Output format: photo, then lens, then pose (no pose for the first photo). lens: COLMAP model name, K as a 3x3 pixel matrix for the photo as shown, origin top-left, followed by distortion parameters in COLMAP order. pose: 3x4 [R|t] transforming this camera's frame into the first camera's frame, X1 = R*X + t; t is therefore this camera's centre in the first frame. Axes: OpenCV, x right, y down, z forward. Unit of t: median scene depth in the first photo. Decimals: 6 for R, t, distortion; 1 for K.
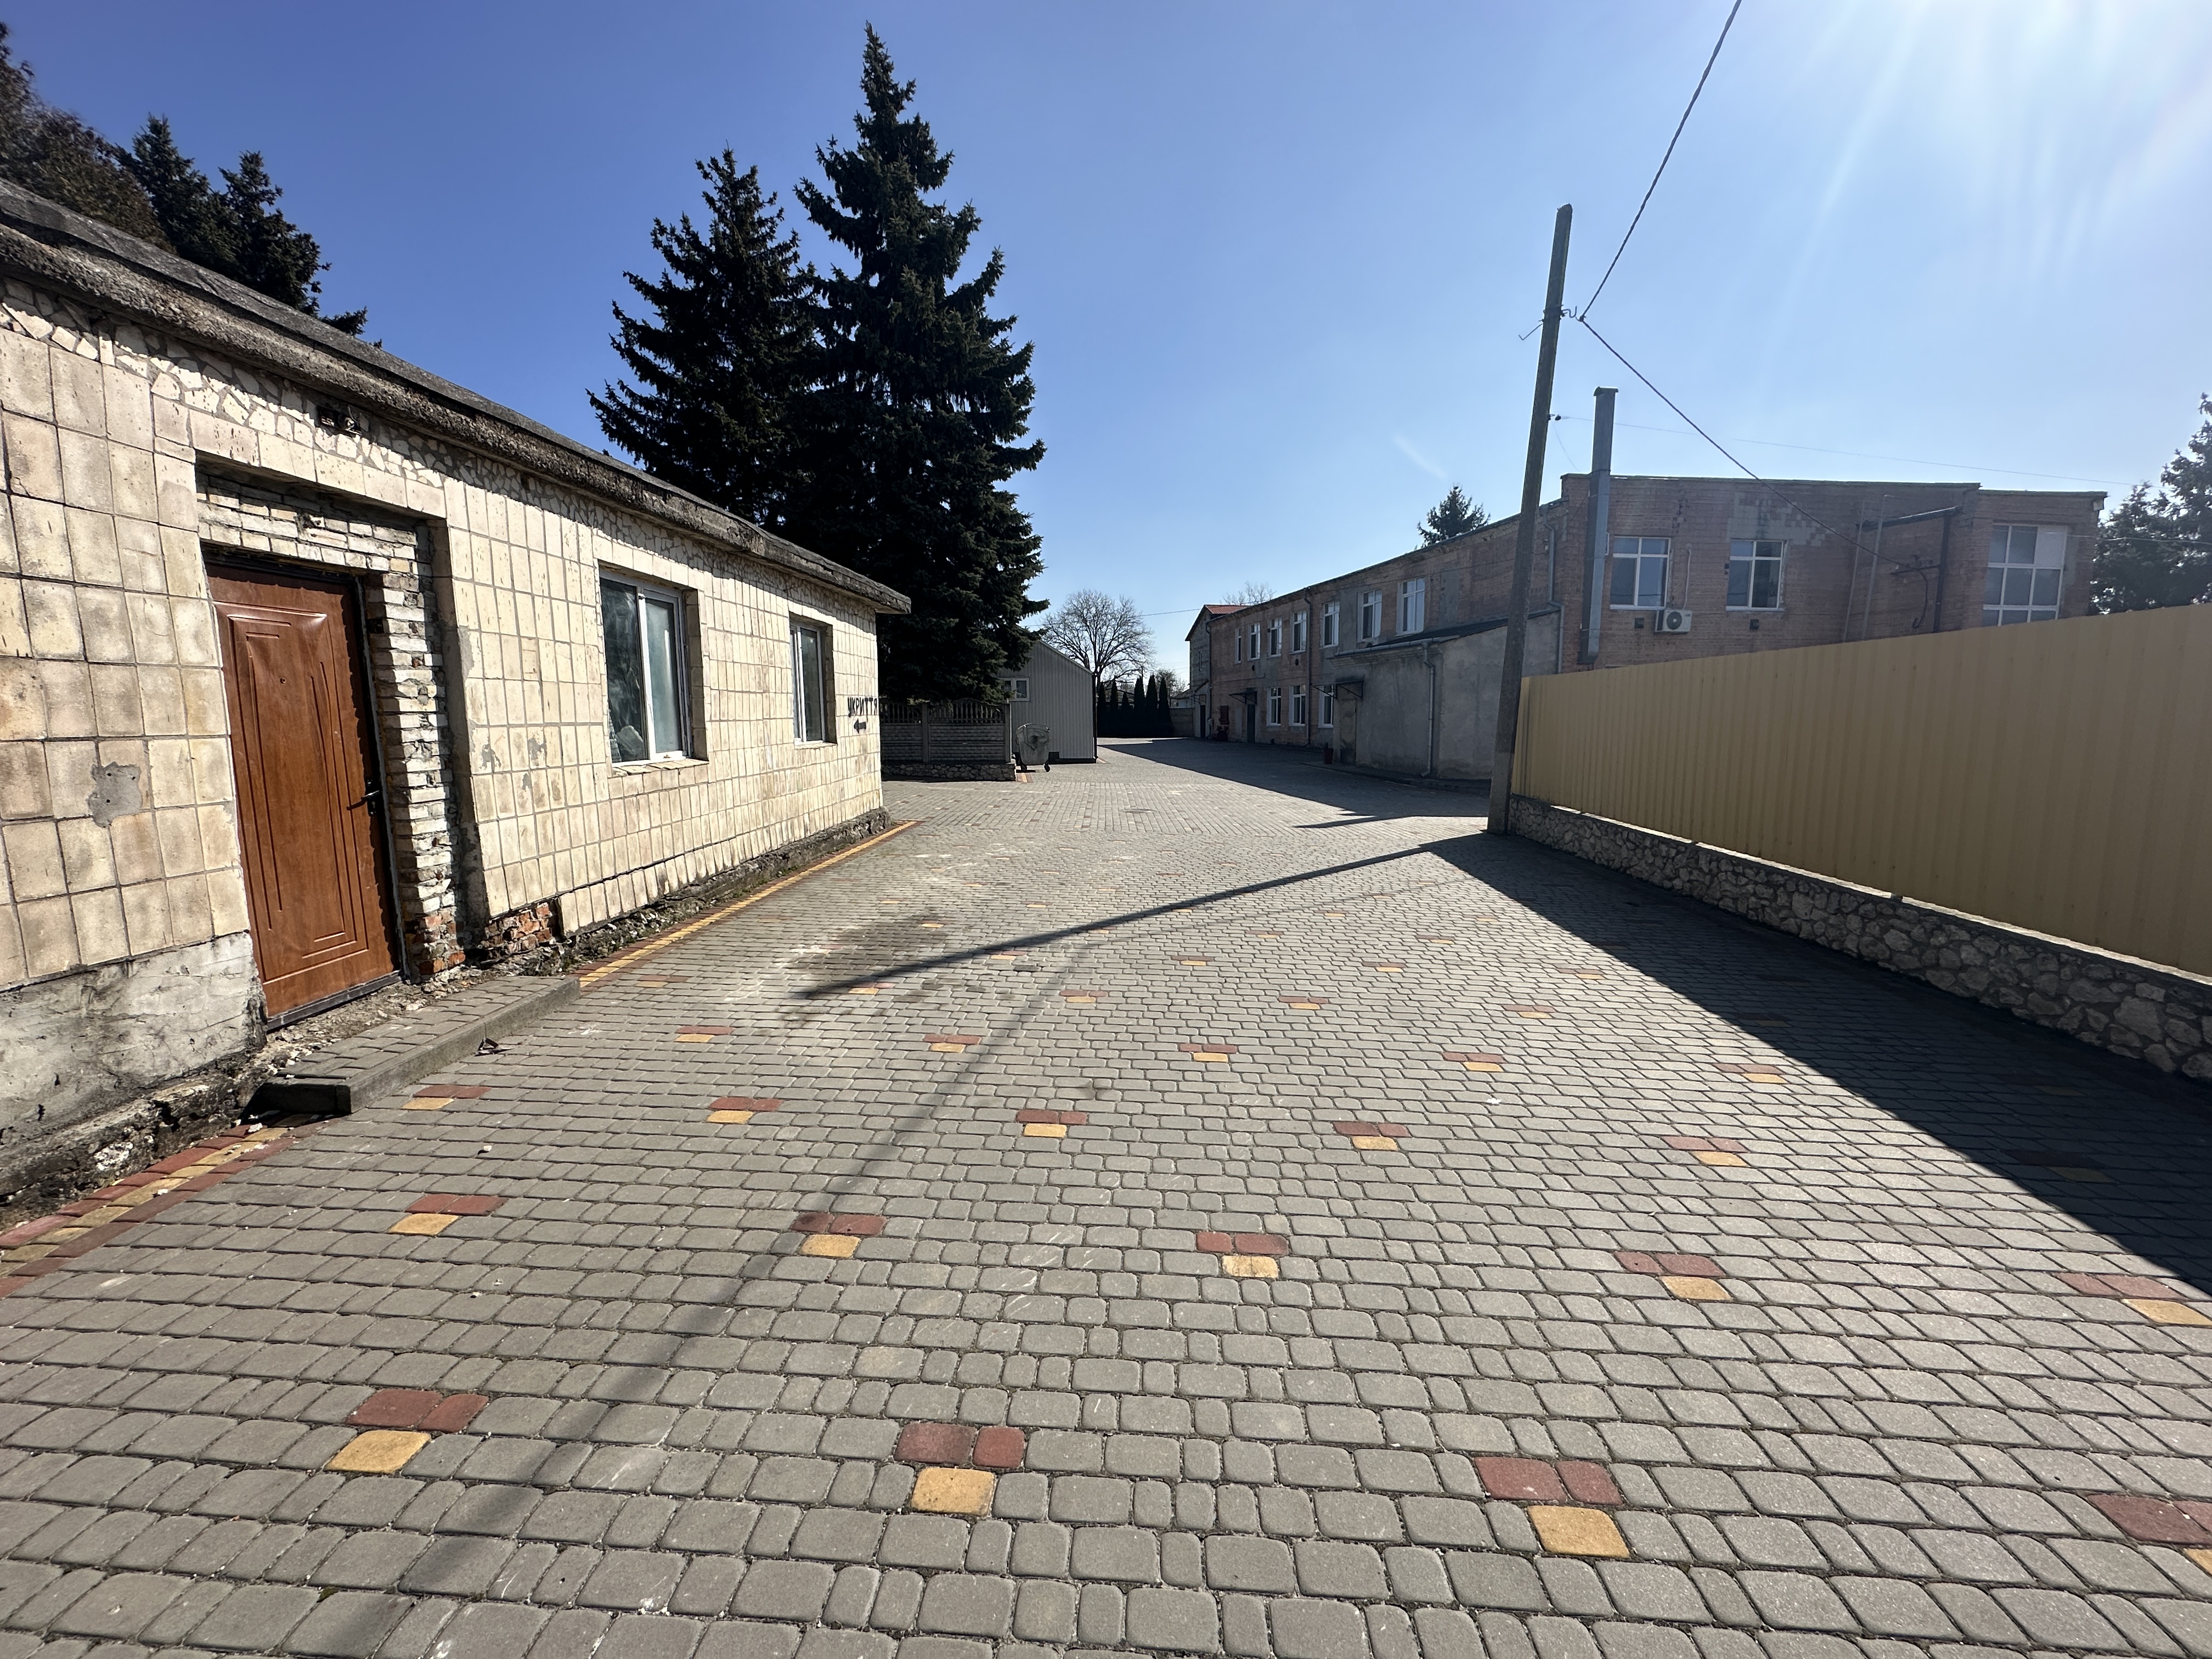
lens RADIAL K [[883.0, 0, 1103.9], [0, 883.0, 827.1], [0, 0, 1]] dist [-0.001214, 0.000446]
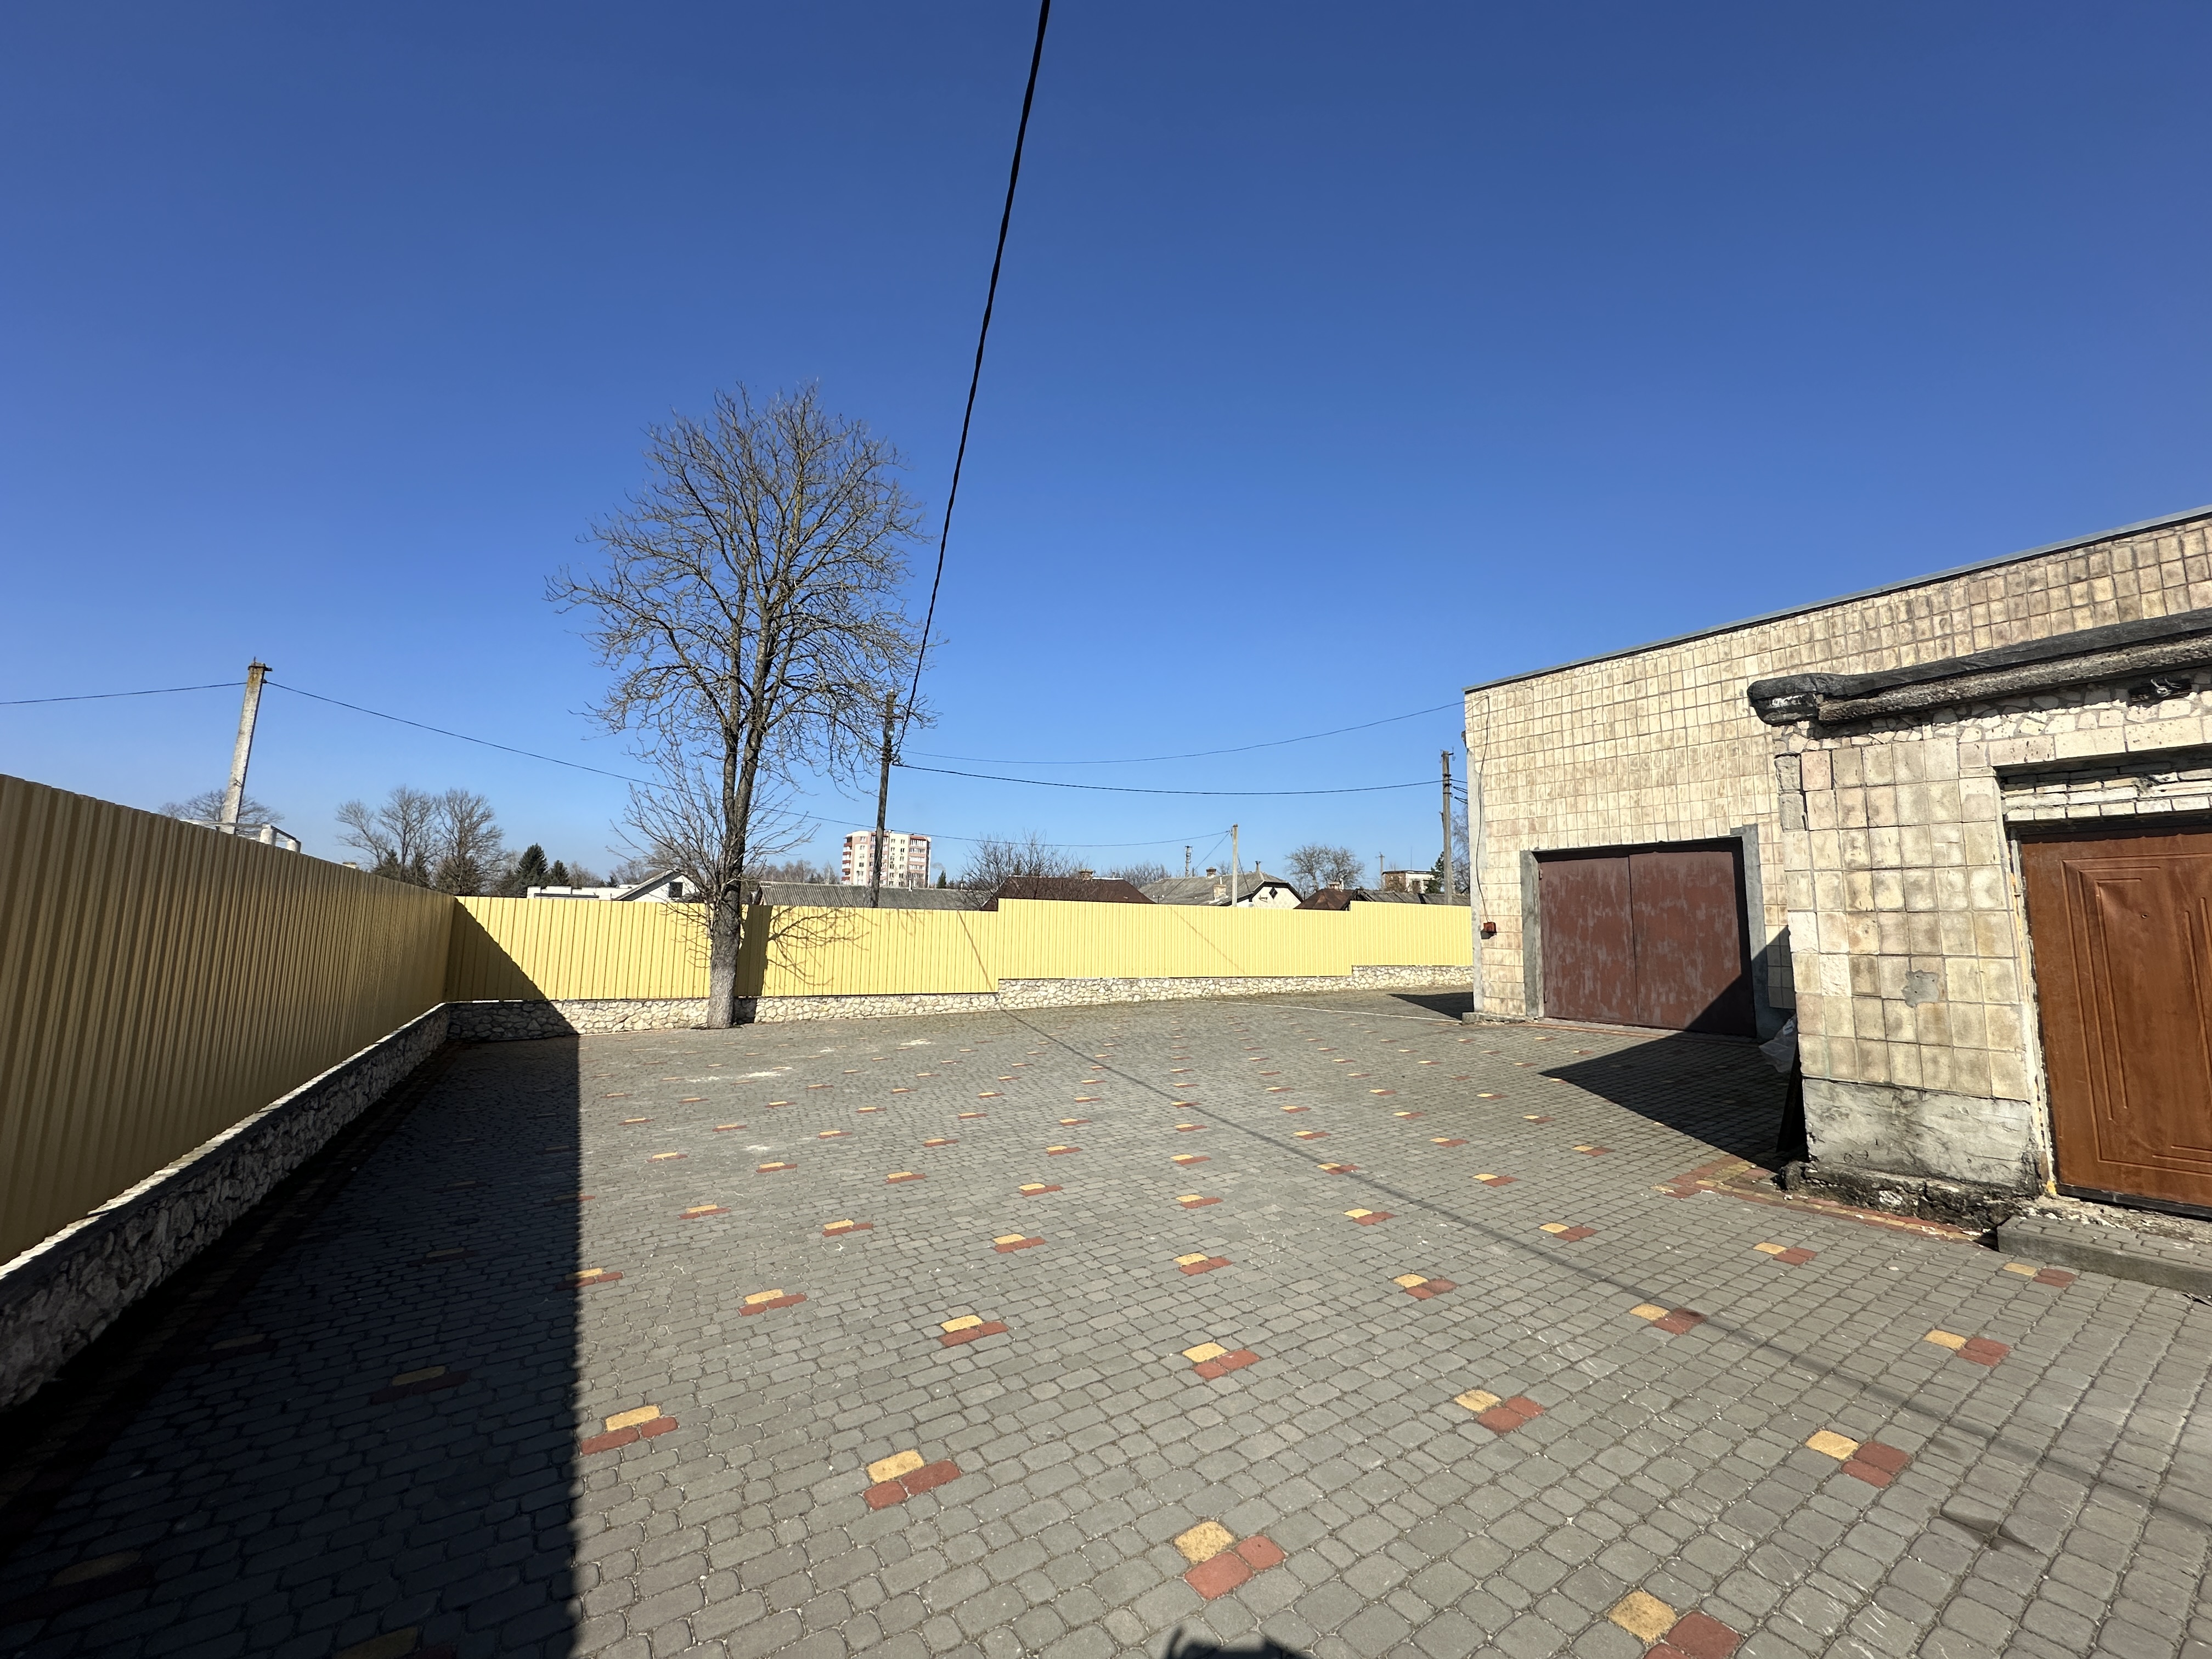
lens RADIAL K [[883.0, 0, 1107.2], [0, 883.0, 824.5], [0, 0, 1]] dist [-0.001214, 0.000446]
pose [[-0.789920, -0.079745, -0.608002, 1.171026], [-0.086561, 0.996081, -0.018184, -0.186788], [0.607069, 0.038266, -0.793727, 1.396259]]
